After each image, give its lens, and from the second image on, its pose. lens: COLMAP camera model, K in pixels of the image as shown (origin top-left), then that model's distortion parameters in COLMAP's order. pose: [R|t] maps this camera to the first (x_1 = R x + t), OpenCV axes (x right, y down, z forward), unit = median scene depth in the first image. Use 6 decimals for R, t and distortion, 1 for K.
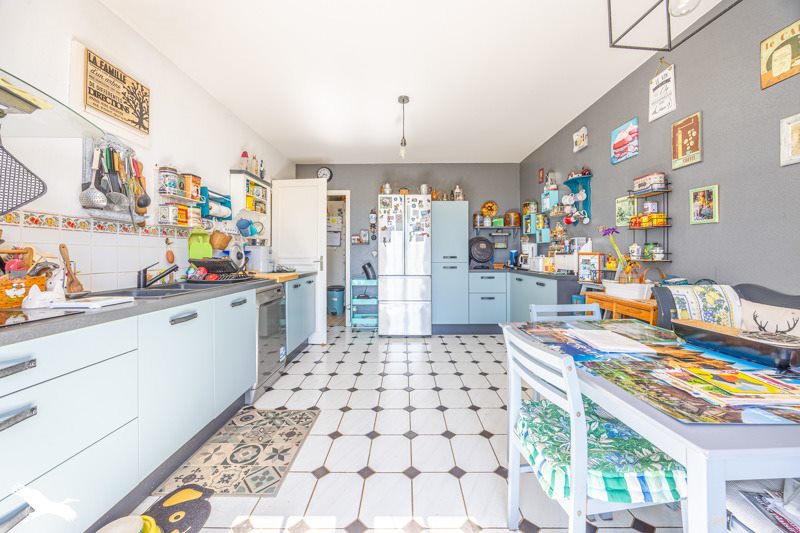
lens RADIAL K [[312.2, 0, 407.4], [0, 312.2, 251.8], [0, 0, 1]] dist [0.000464, -0.000046]
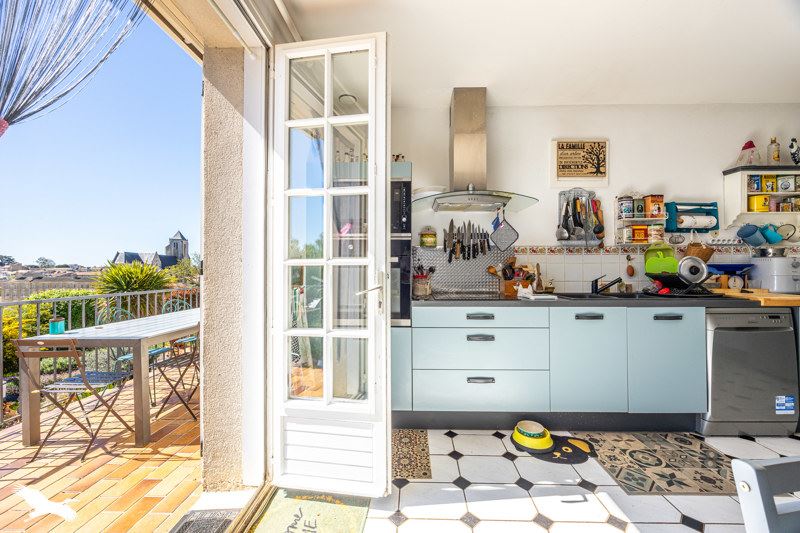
lens RADIAL K [[312.2, 0, 402.8], [0, 312.2, 268.3], [0, 0, 1]] dist [0.000464, -0.000046]
pose [[-0.040986, -0.002688, -0.999156, 0.519137], [0.010850, 0.999936, -0.003135, 0.001176], [0.999101, -0.010969, -0.040954, 0.212222]]
